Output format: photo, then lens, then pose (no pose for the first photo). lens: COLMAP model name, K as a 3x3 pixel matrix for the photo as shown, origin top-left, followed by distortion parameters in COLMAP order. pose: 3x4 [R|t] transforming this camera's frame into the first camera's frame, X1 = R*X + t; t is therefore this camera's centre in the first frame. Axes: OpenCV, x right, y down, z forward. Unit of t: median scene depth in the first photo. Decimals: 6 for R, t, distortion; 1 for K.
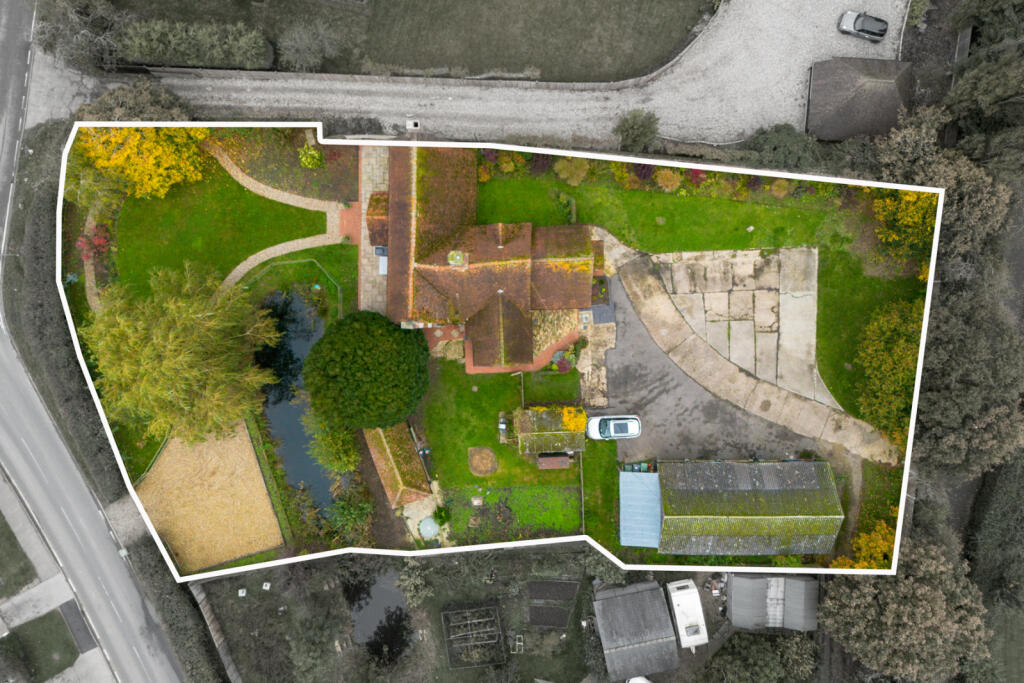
lens RADIAL K [[728.7, 0, 506.5], [0, 728.7, 324.9], [0, 0, 1]] dist [0.096049, -0.103031]
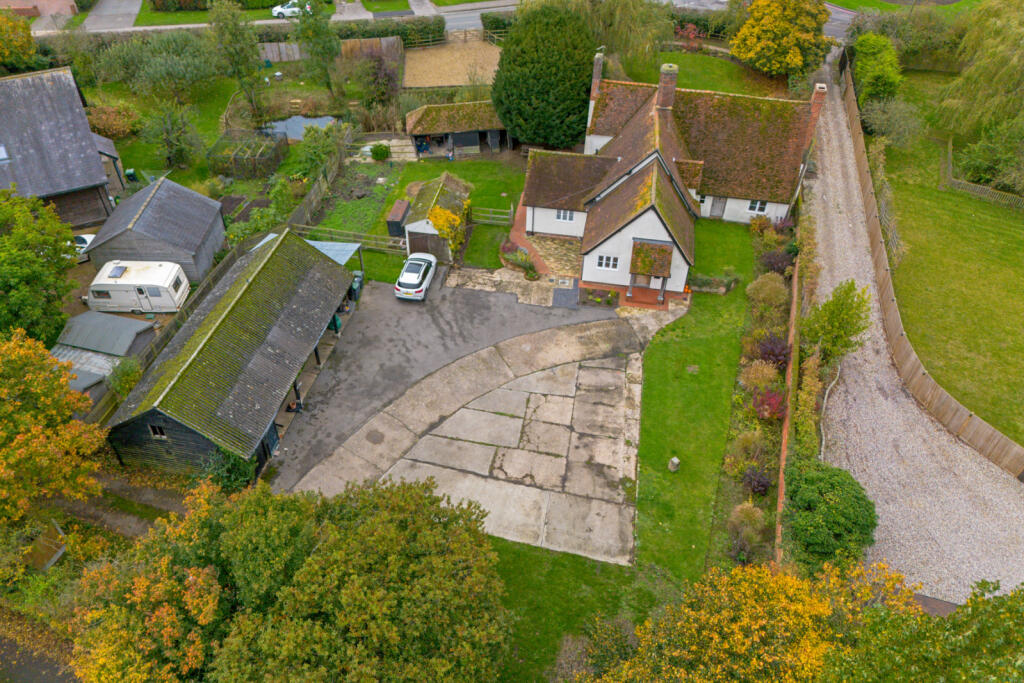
lens RADIAL K [[728.7, 0, 506.5], [0, 728.7, 324.9], [0, 0, 1]] dist [0.096049, -0.103031]
pose [[-0.211993, 0.665156, -0.715979, 0.694862], [-0.977266, -0.141982, 0.157454, -0.076816], [0.003075, 0.733081, 0.680134, 0.522154]]
